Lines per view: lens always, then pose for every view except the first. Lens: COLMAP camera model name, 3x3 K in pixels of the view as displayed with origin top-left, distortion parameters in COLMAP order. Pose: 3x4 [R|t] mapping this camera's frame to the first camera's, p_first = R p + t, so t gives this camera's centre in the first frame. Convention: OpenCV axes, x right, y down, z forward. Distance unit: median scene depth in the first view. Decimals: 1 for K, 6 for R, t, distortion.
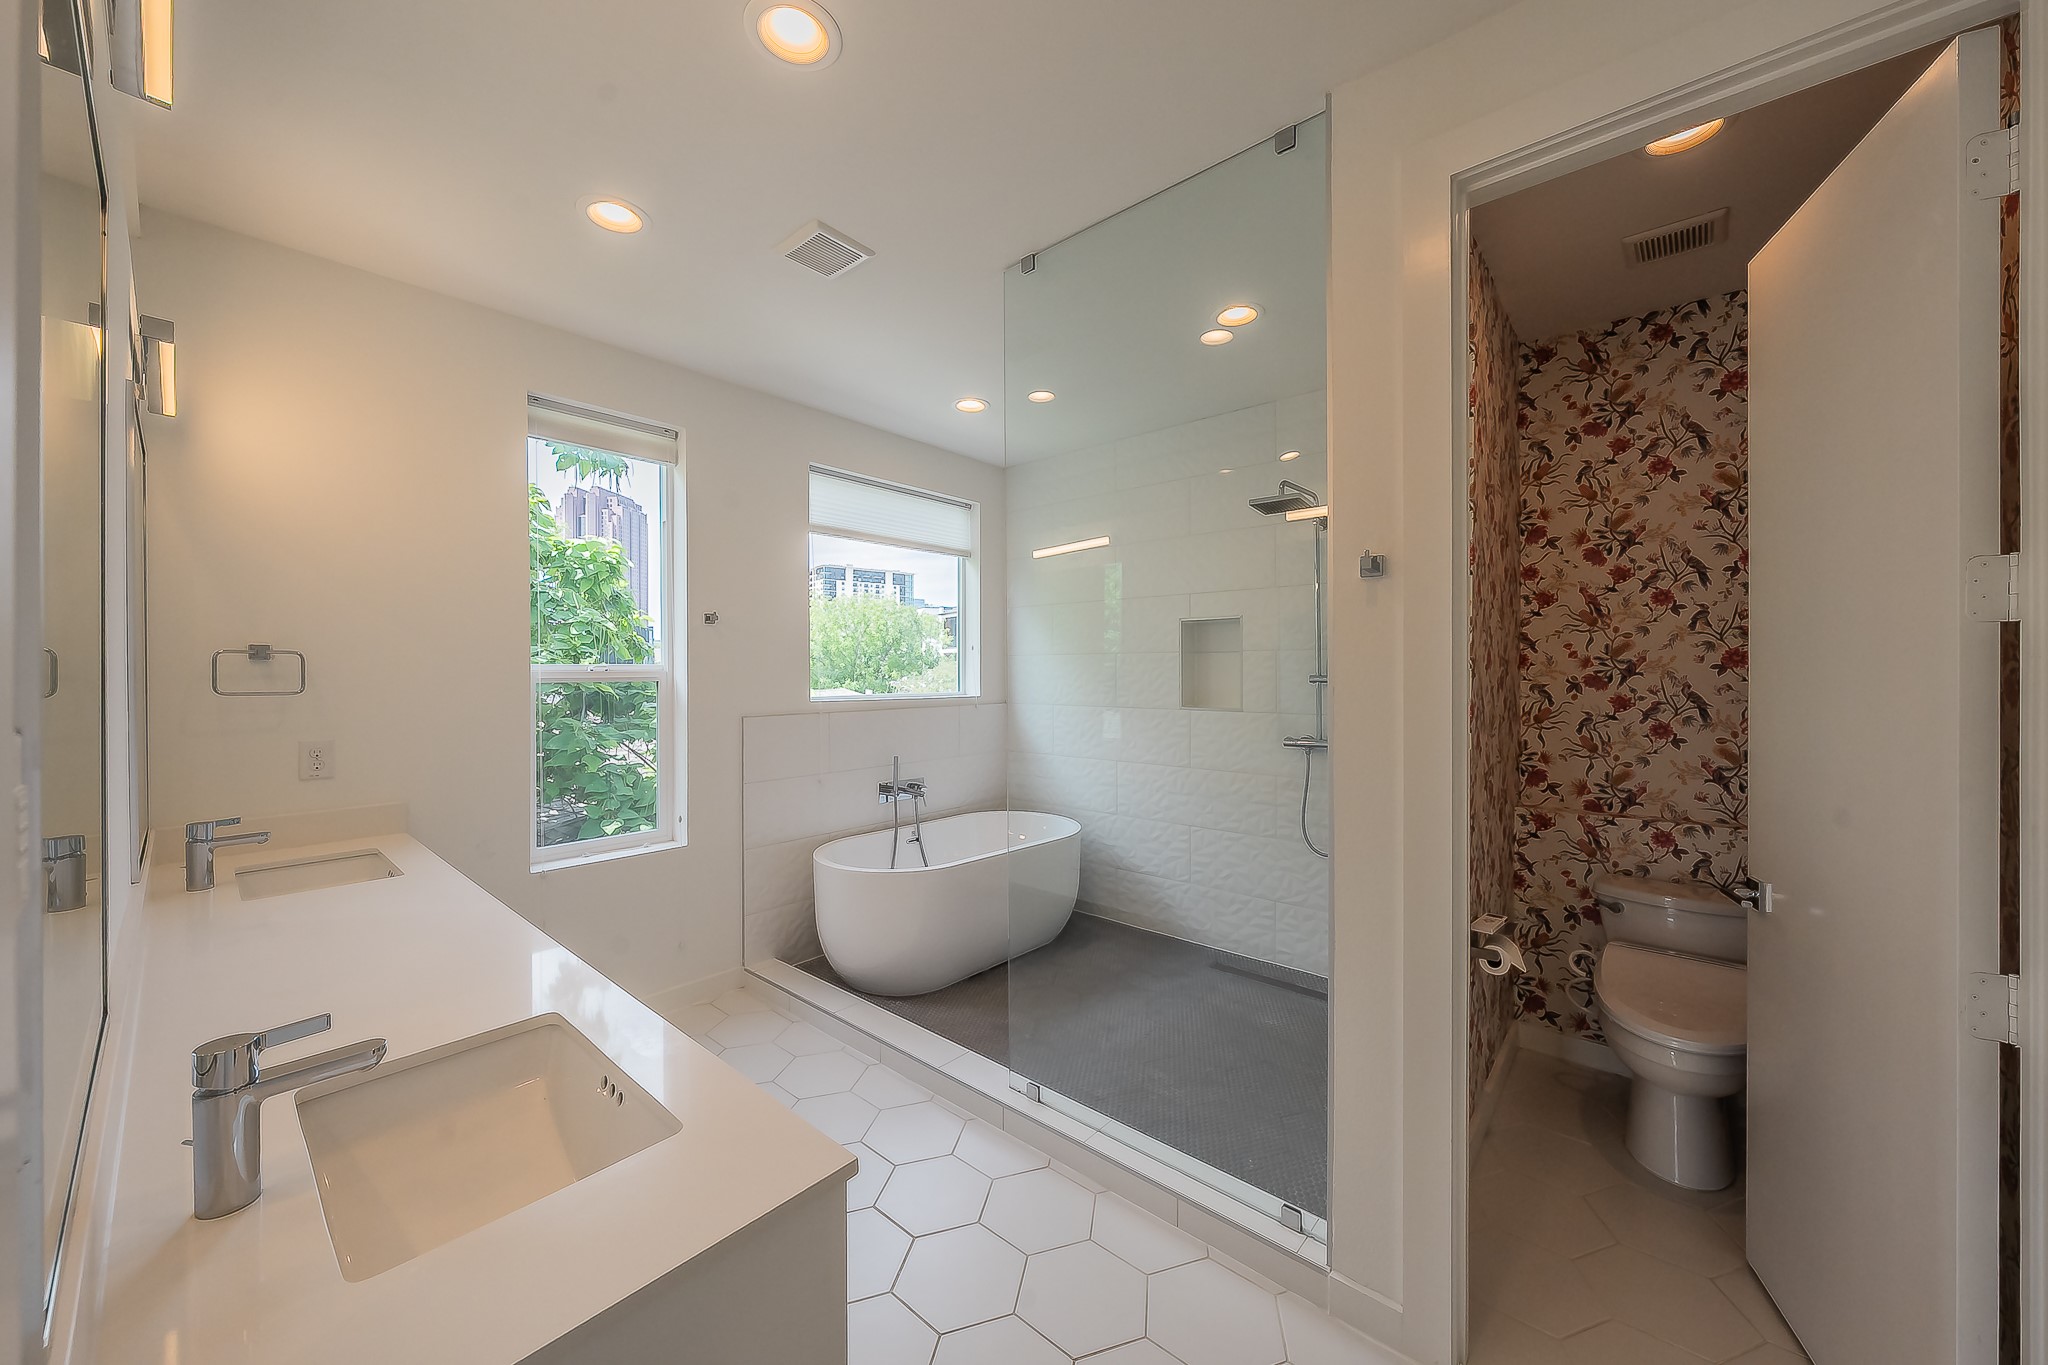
lens RADIAL K [[733.7, 0, 1012.4], [0, 733.7, 669.1], [0, 0, 1]] dist [-0.007638, -0.000151]
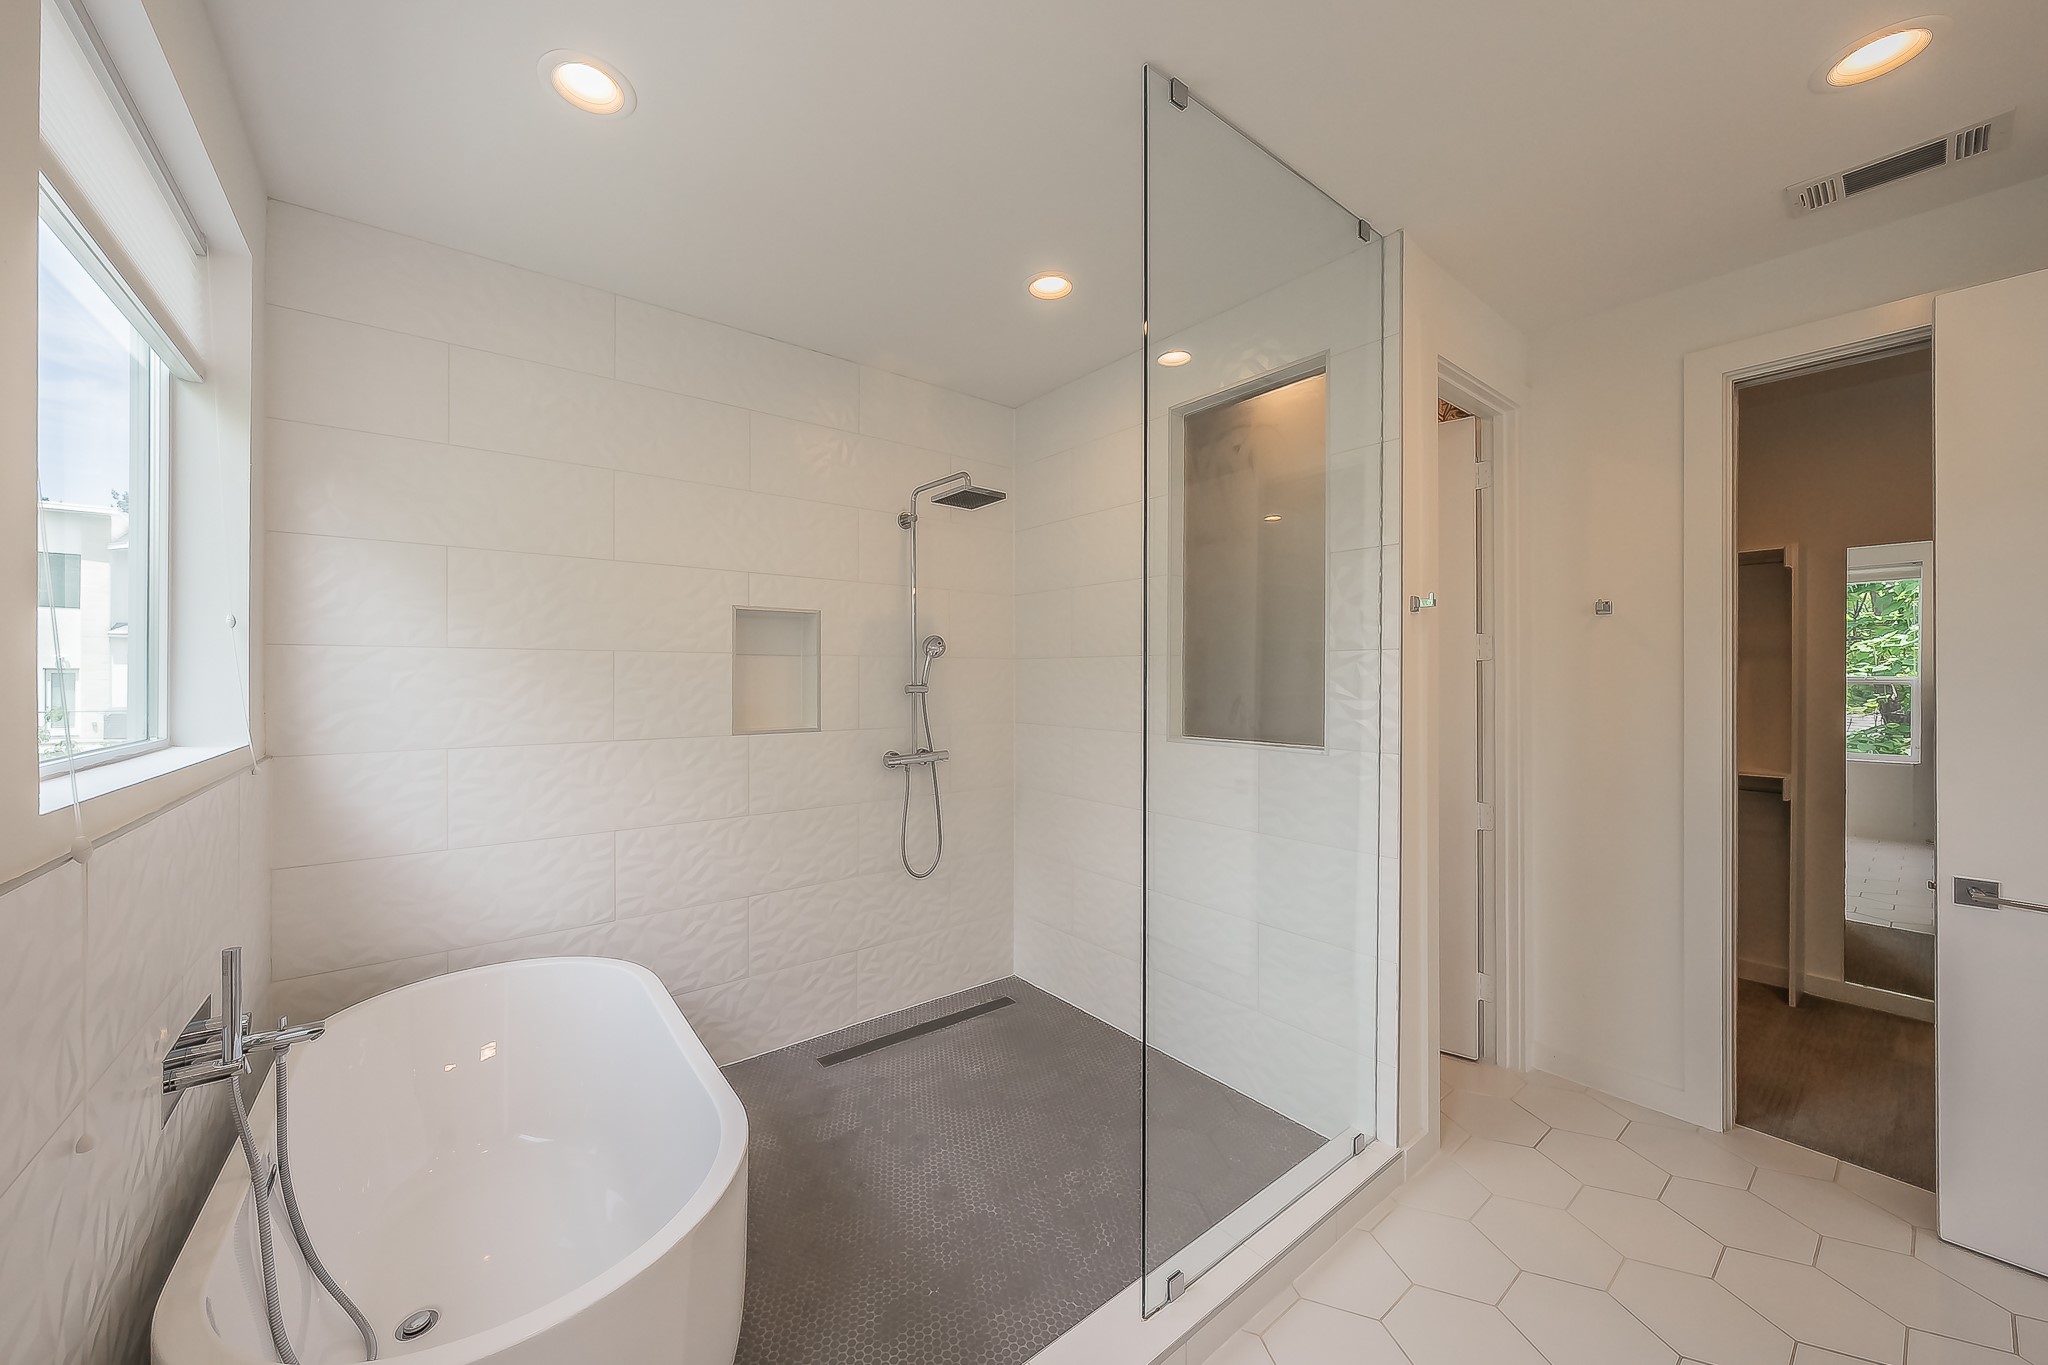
lens RADIAL K [[733.7, 0, 1011.1], [0, 733.7, 686.2], [0, 0, 1]] dist [-0.007638, -0.000151]
pose [[0.194183, -0.007517, 0.980936, -0.411778], [0.002059, 0.999972, 0.007255, 0.004234], [-0.980963, 0.000611, 0.194193, 0.620693]]
